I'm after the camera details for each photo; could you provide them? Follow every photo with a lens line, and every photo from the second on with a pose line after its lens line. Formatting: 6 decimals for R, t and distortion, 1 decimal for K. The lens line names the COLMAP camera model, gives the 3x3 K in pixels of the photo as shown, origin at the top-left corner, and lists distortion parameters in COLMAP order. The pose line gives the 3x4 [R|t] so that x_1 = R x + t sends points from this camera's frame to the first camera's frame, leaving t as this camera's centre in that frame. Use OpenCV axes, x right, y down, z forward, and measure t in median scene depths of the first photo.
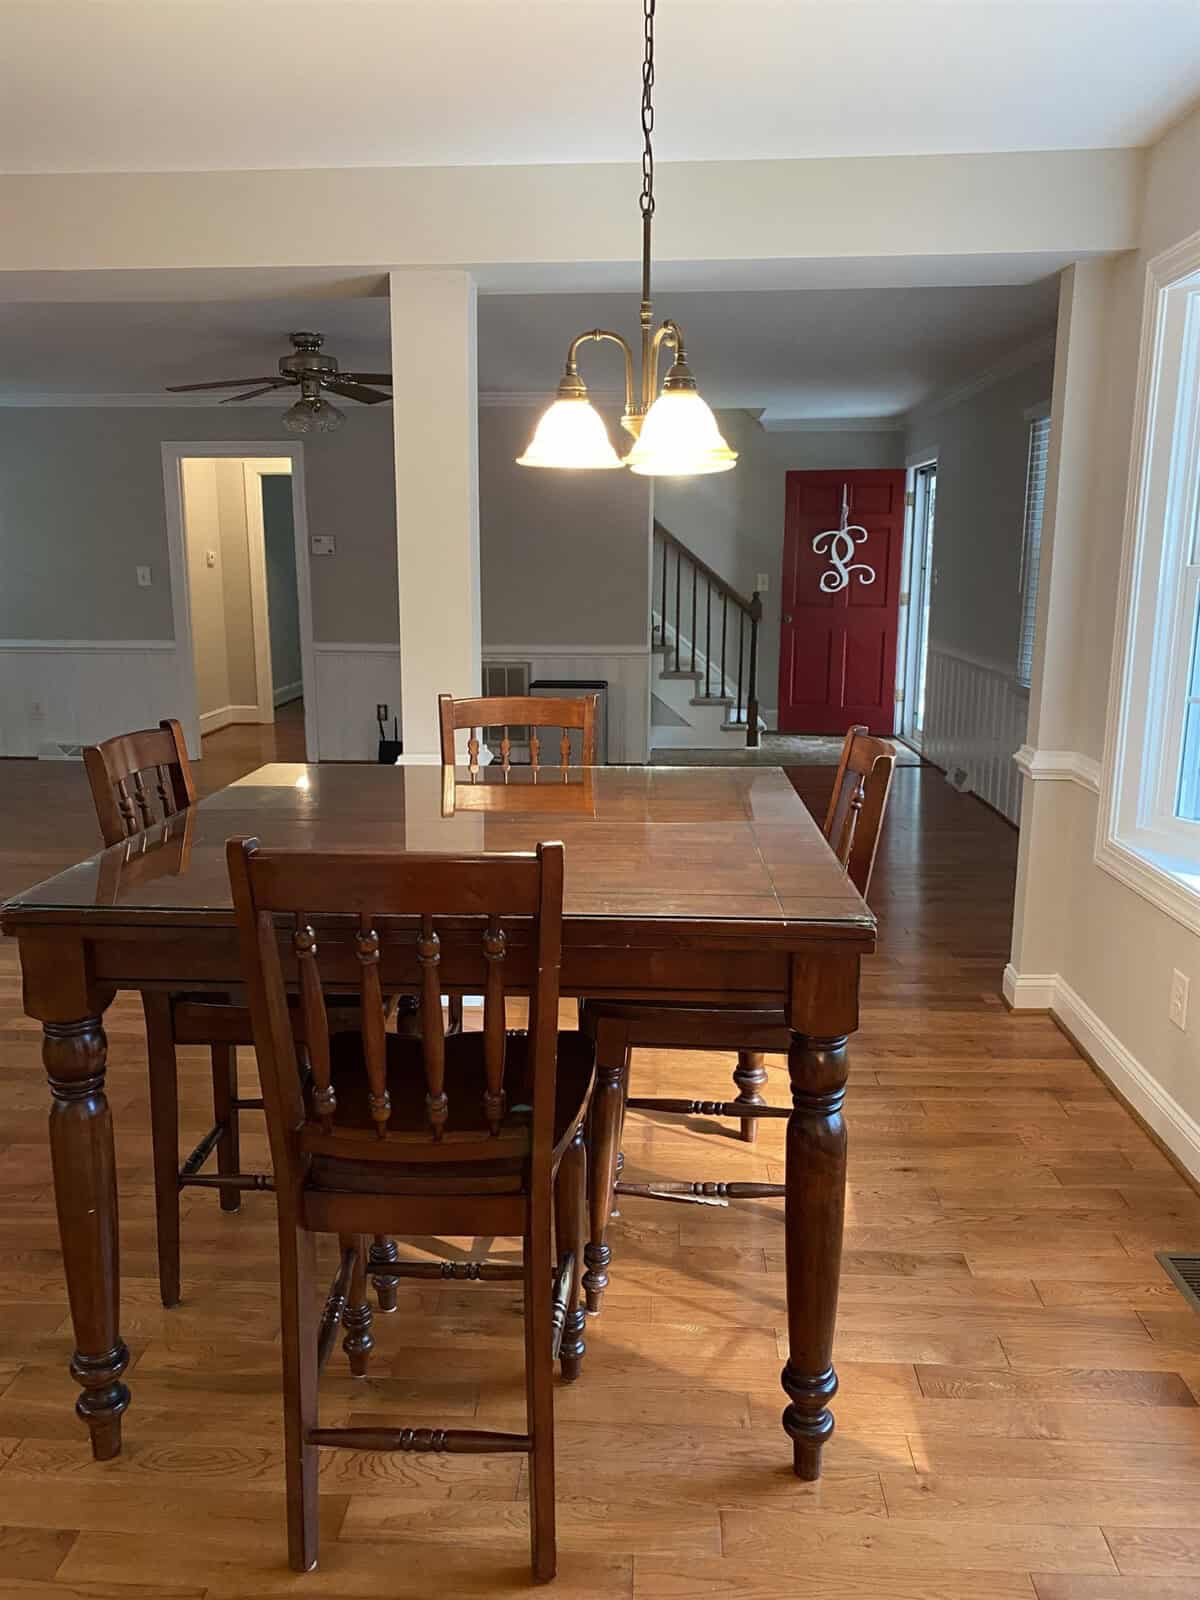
lens RADIAL K [[1206.9, 0, 597.4], [0, 1206.9, 797.4], [0, 0, 1]] dist [0.005901, -0.001998]
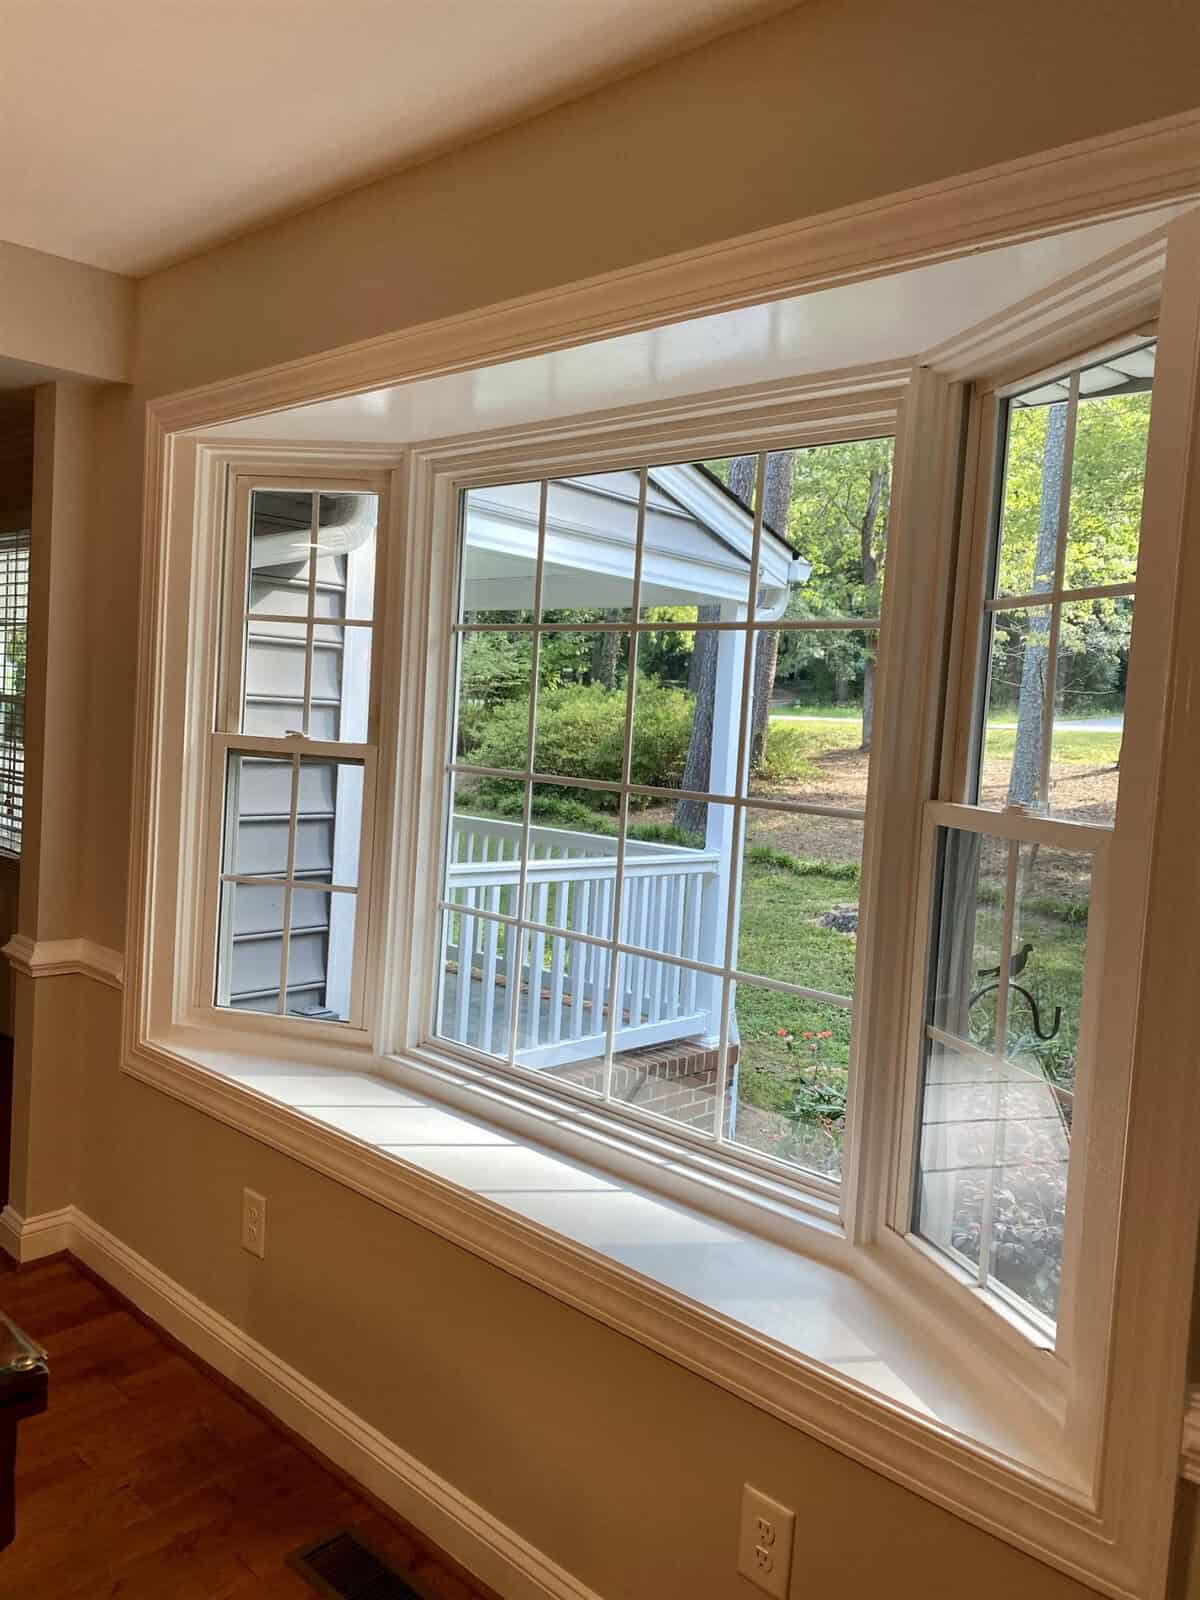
lens RADIAL K [[1206.9, 0, 598.7], [0, 1206.9, 801.9], [0, 0, 1]] dist [0.005901, -0.001998]
pose [[0.643193, -0.005979, 0.765681, -0.024167], [0.090225, 0.993595, -0.068033, -0.045608], [-0.760370, 0.112842, 0.639613, 0.175059]]
